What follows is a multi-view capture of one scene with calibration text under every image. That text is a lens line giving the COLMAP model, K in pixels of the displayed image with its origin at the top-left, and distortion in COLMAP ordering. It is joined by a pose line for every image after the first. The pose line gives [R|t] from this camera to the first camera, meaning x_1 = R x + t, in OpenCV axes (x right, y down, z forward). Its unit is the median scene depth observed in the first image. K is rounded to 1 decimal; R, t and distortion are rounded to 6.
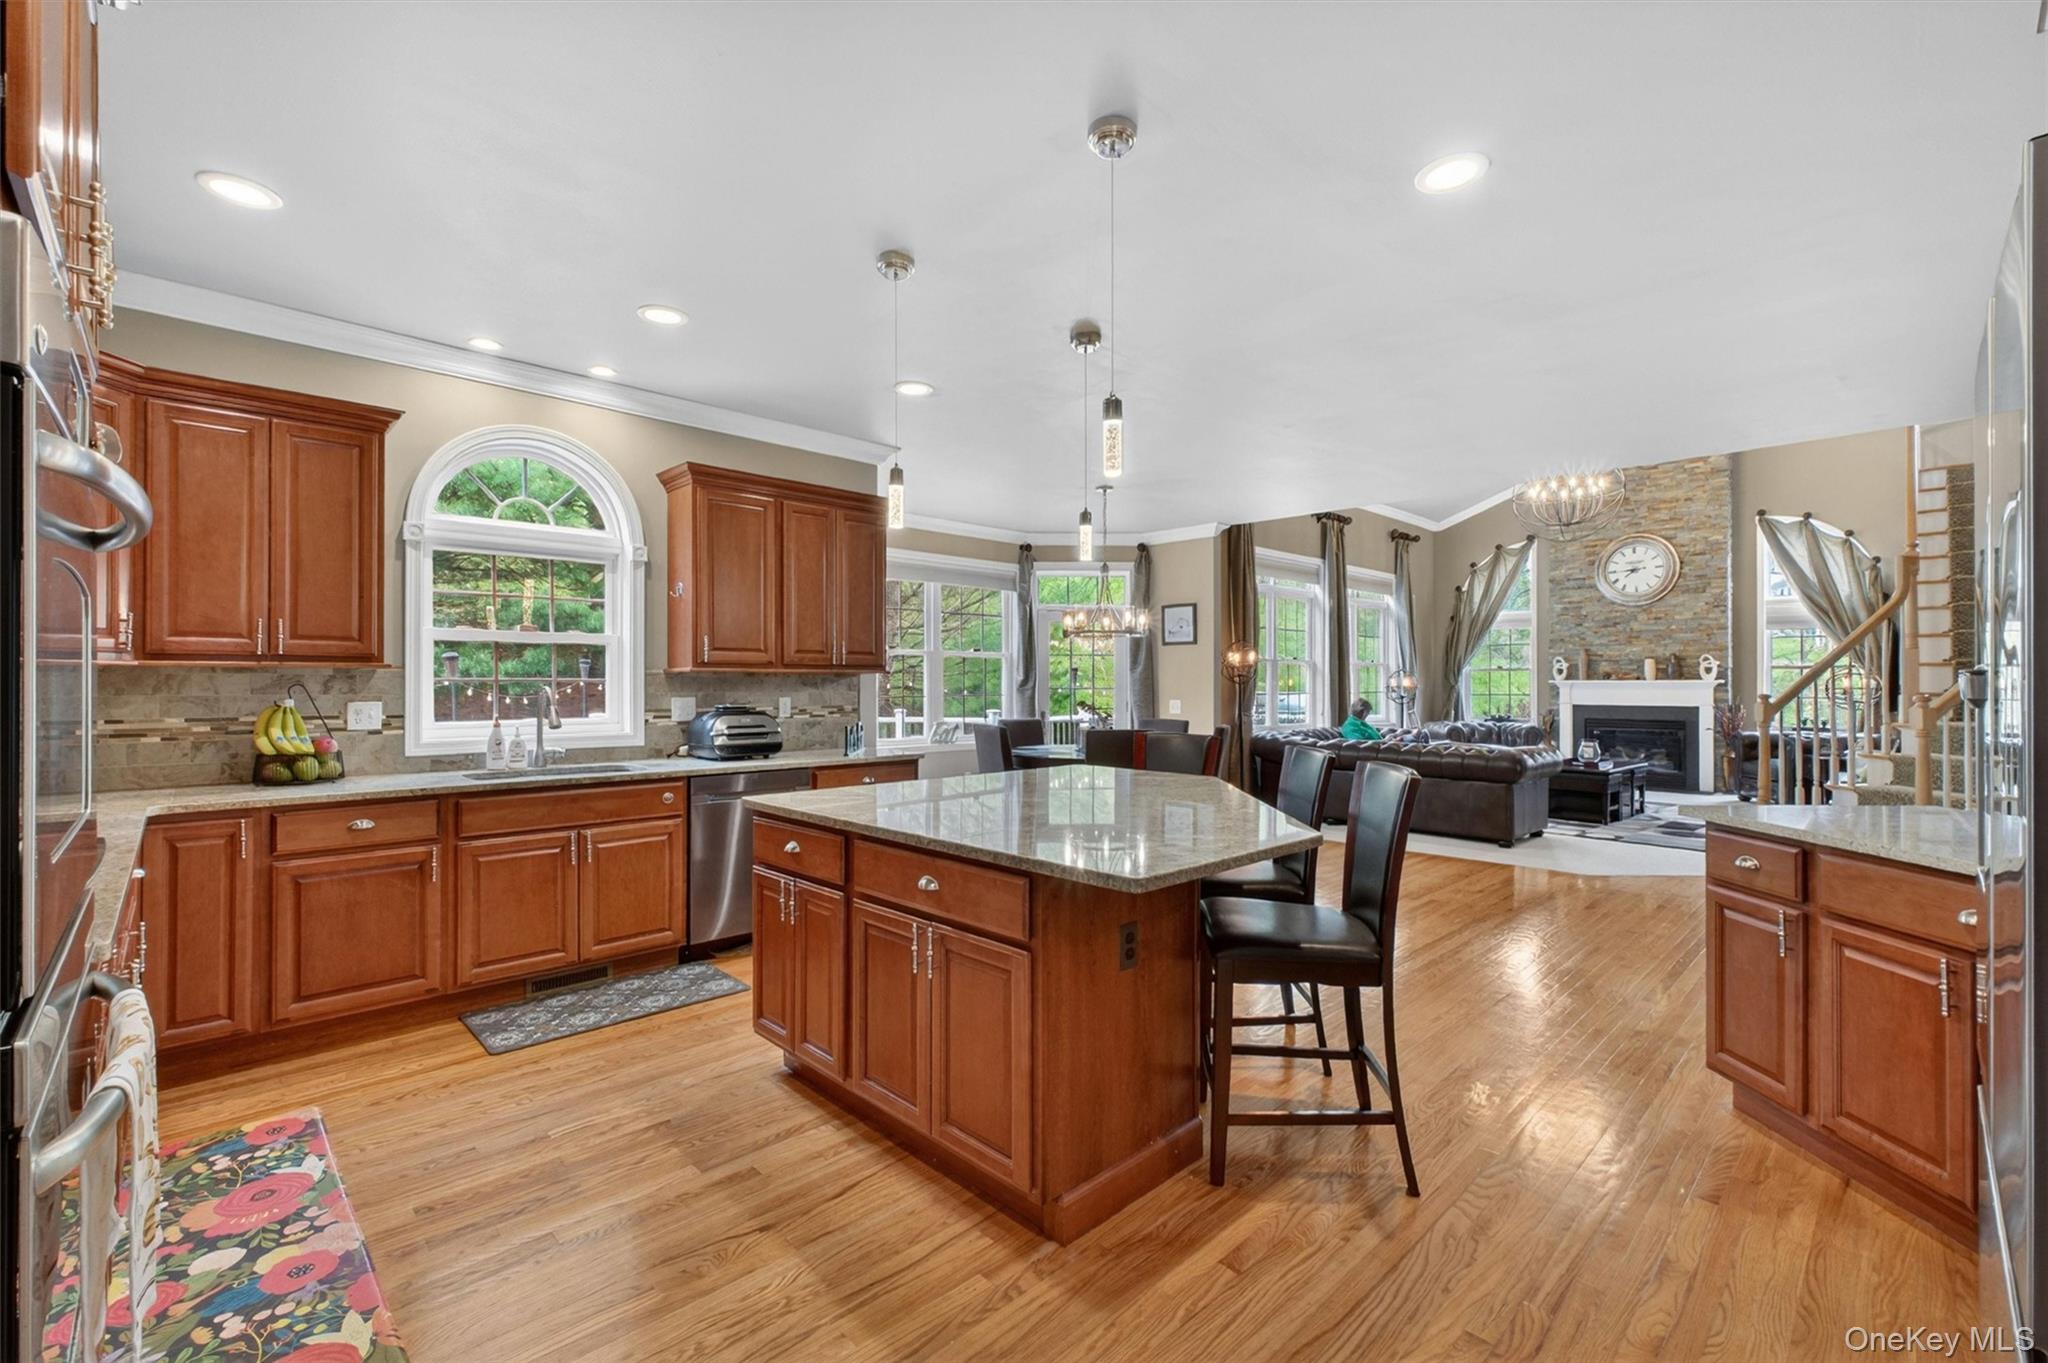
lens RADIAL K [[871.4, 0, 1029.2], [0, 871.4, 682.2], [0, 0, 1]] dist [0.000933, 0.000324]
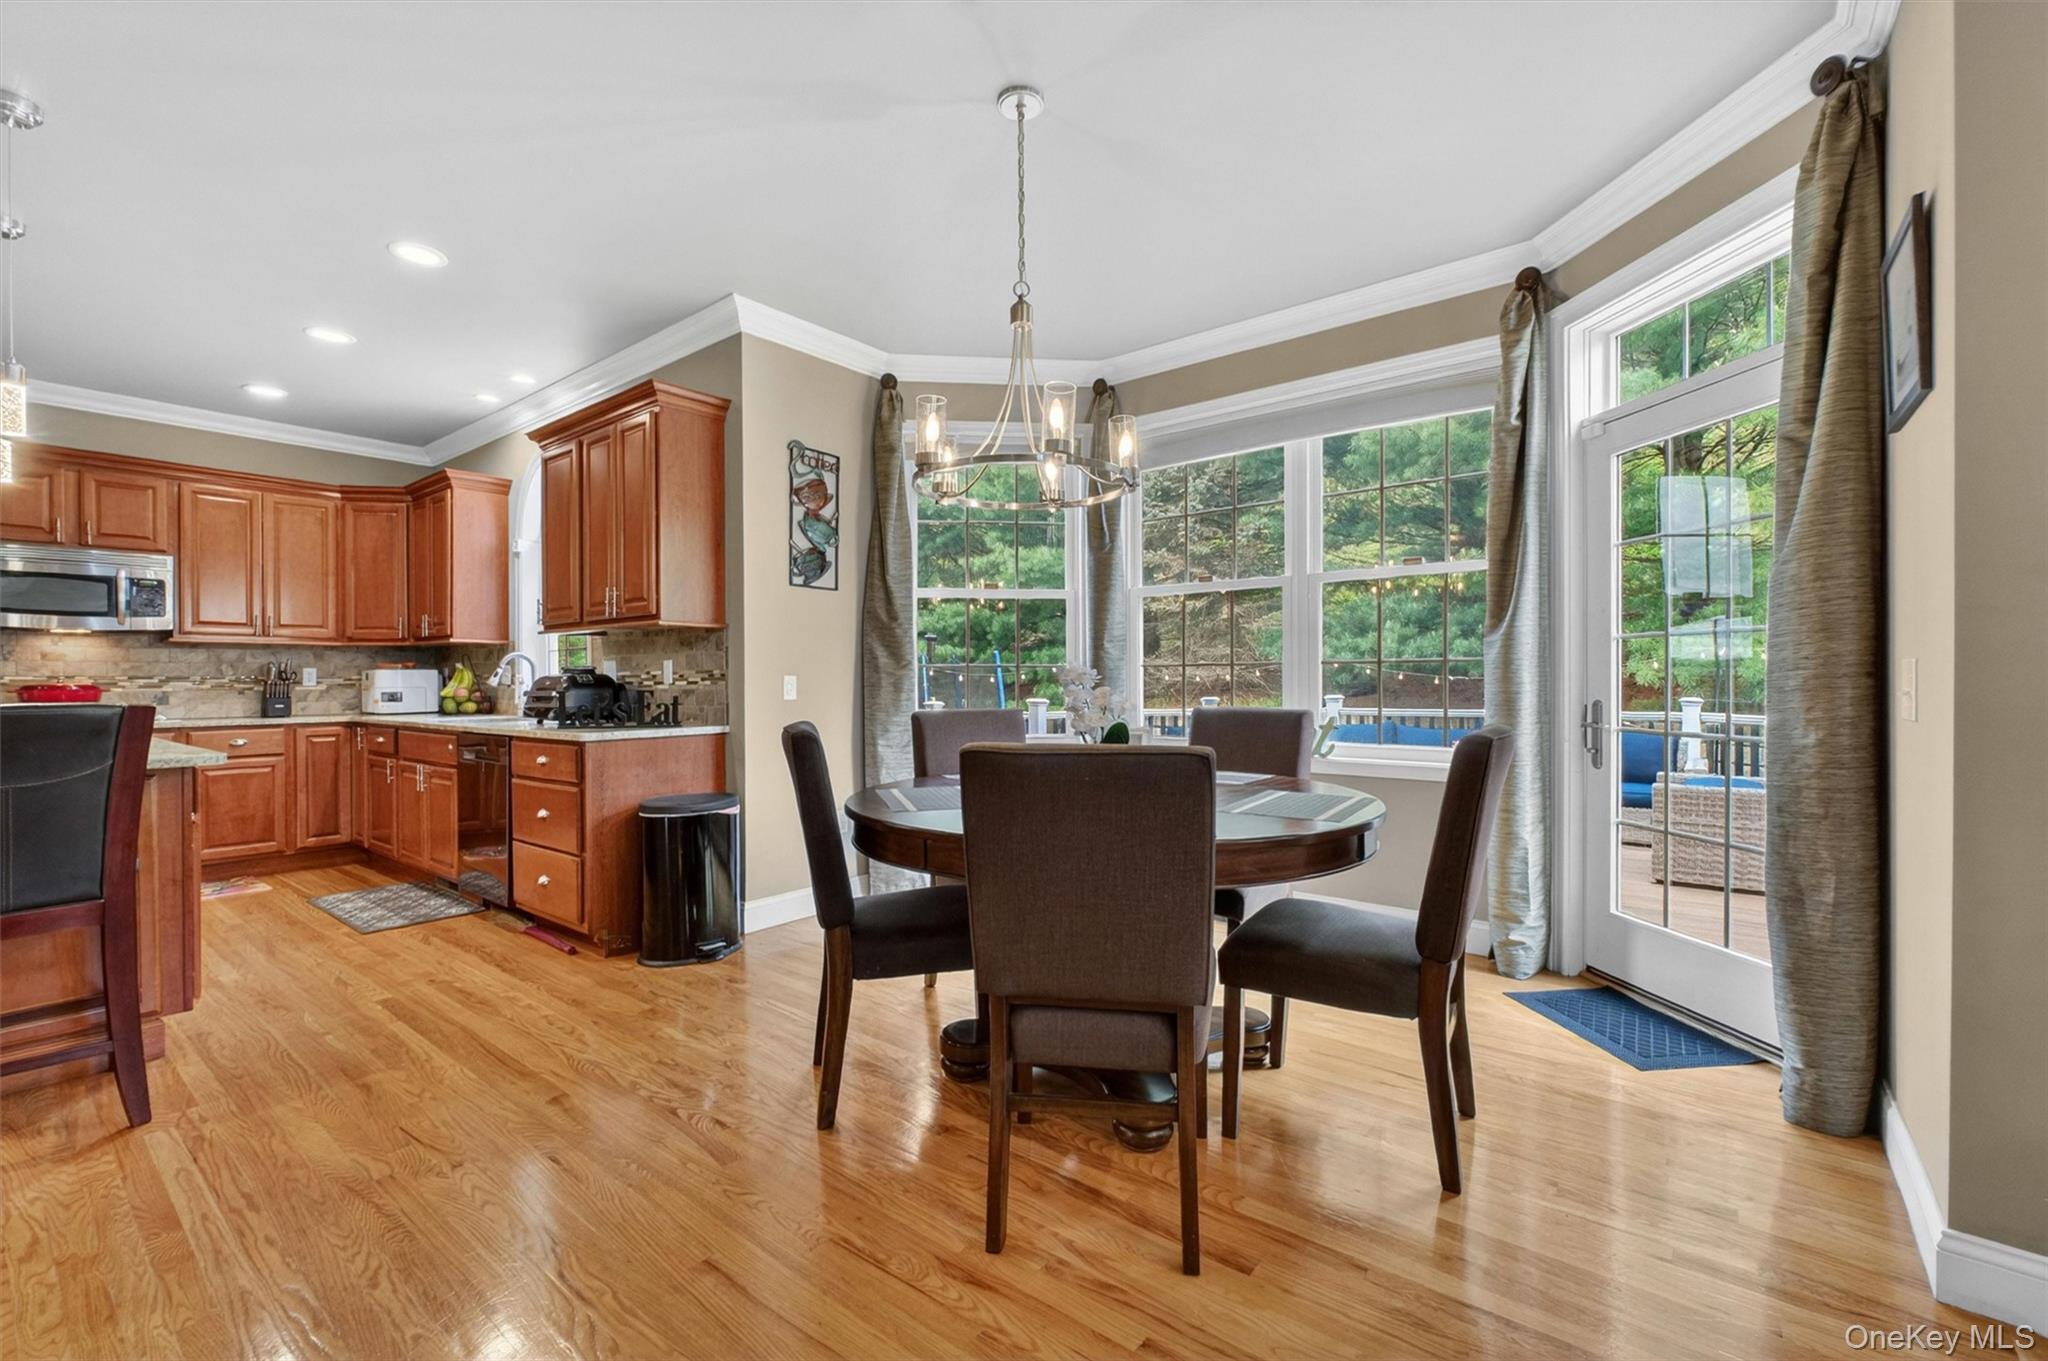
lens RADIAL K [[871.4, 0, 1029.2], [0, 871.4, 681.2], [0, 0, 1]] dist [0.000933, 0.000324]
pose [[0.123977, -0.000503, -0.992285, 0.280832], [0.009301, 0.999957, 0.000655, 0.018631], [0.992242, -0.009310, 0.123976, 0.570914]]
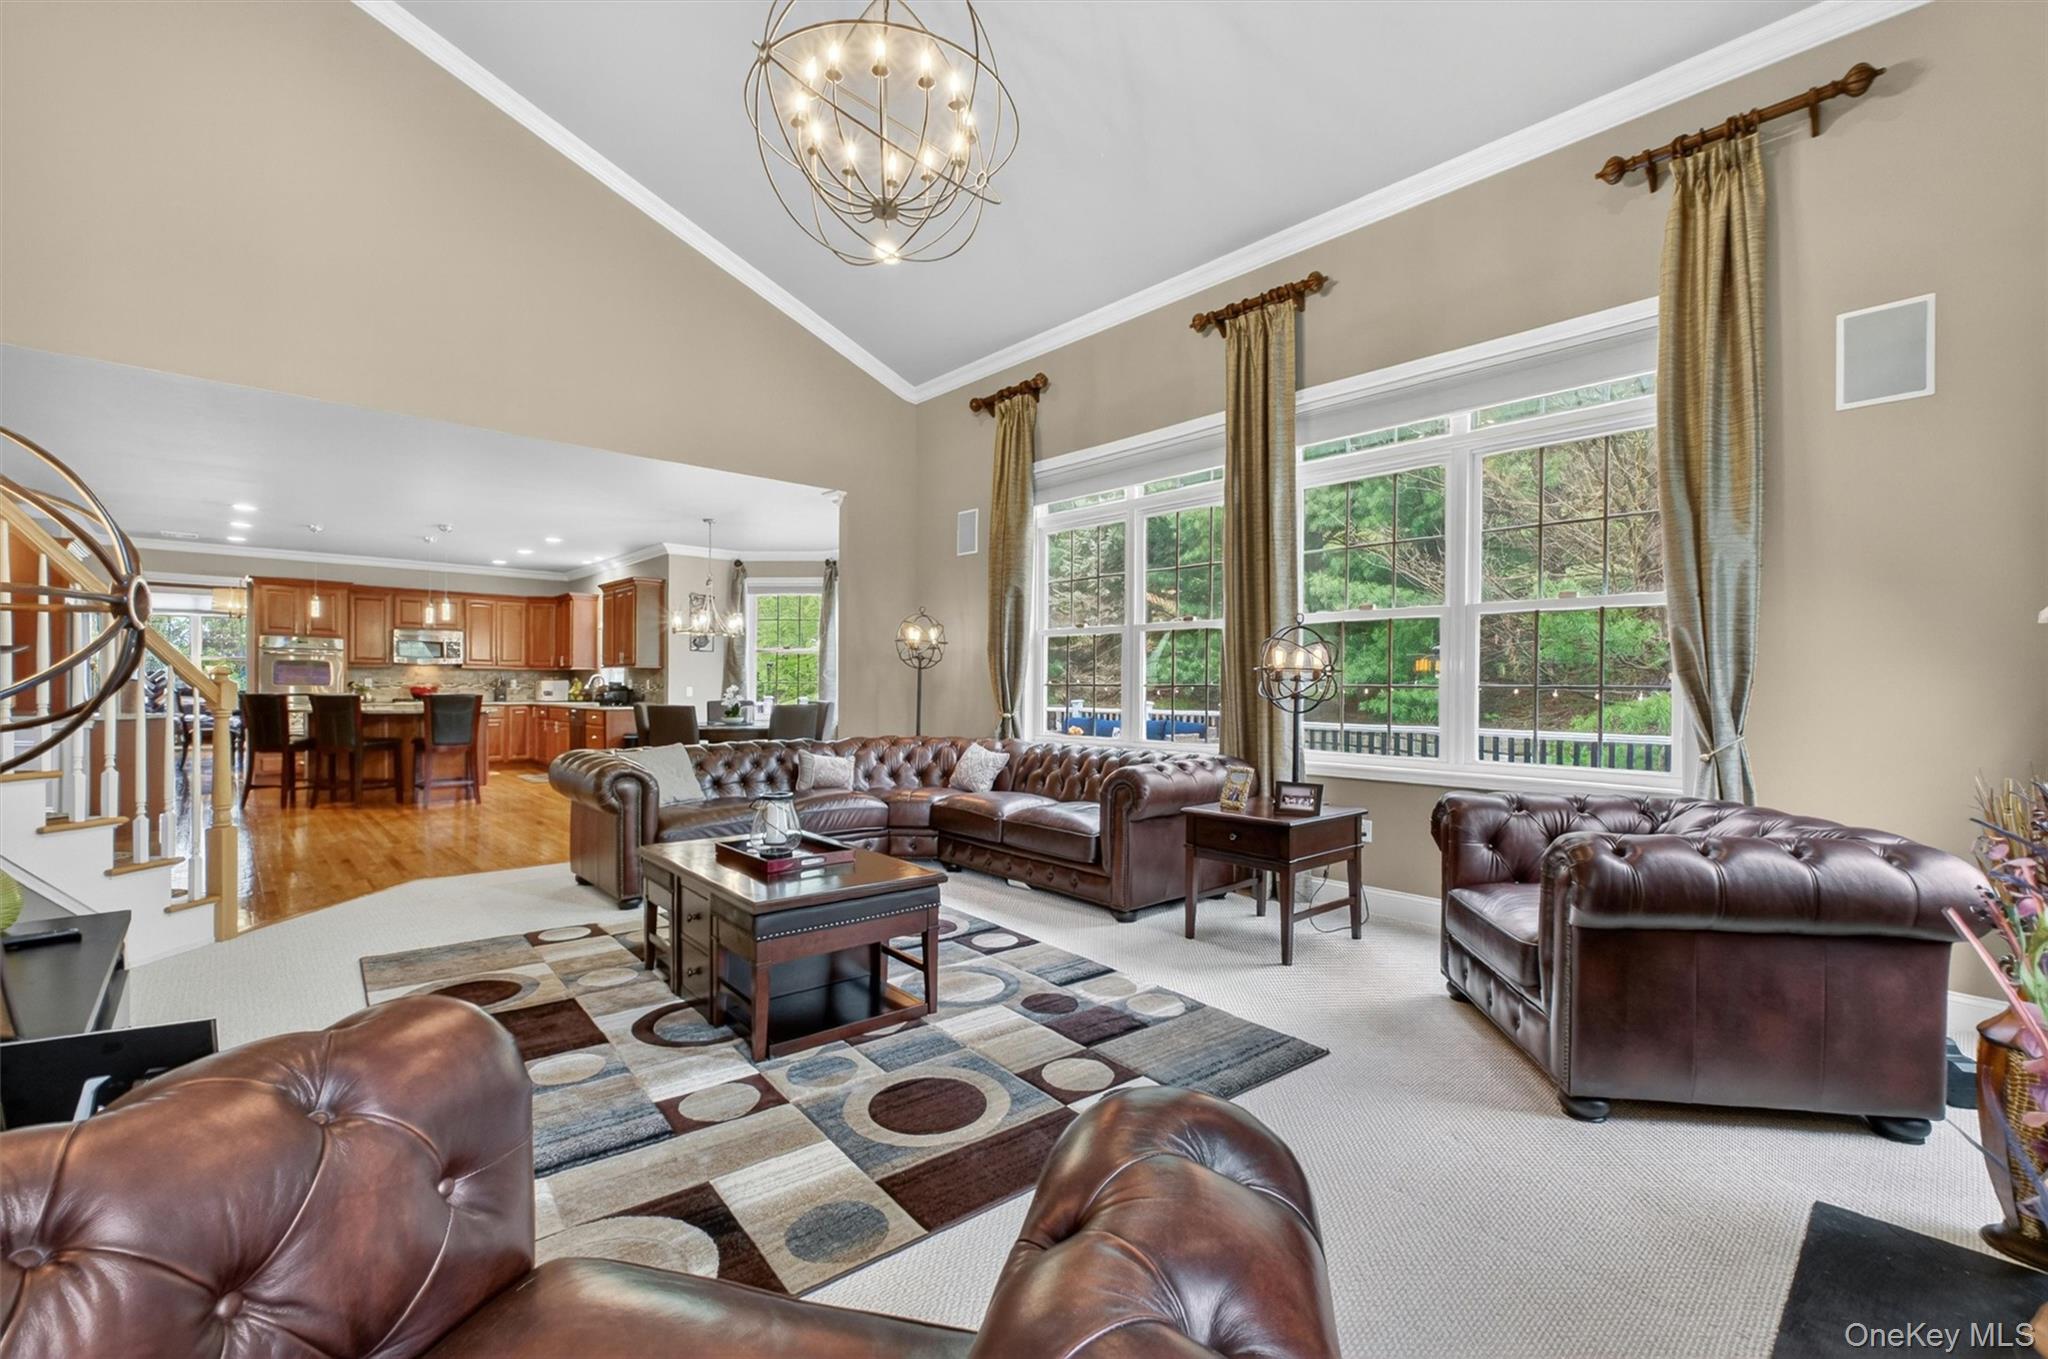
lens RADIAL K [[870.6, 0, 1027.6], [0, 870.6, 687.8], [0, 0, 1]] dist [-0.000468, -0.000157]
pose [[-0.020155, 0.001687, -0.999795, 0.819083], [-0.002845, 0.999994, 0.001745, 0.014025], [0.999793, 0.002880, -0.020150, 0.893891]]
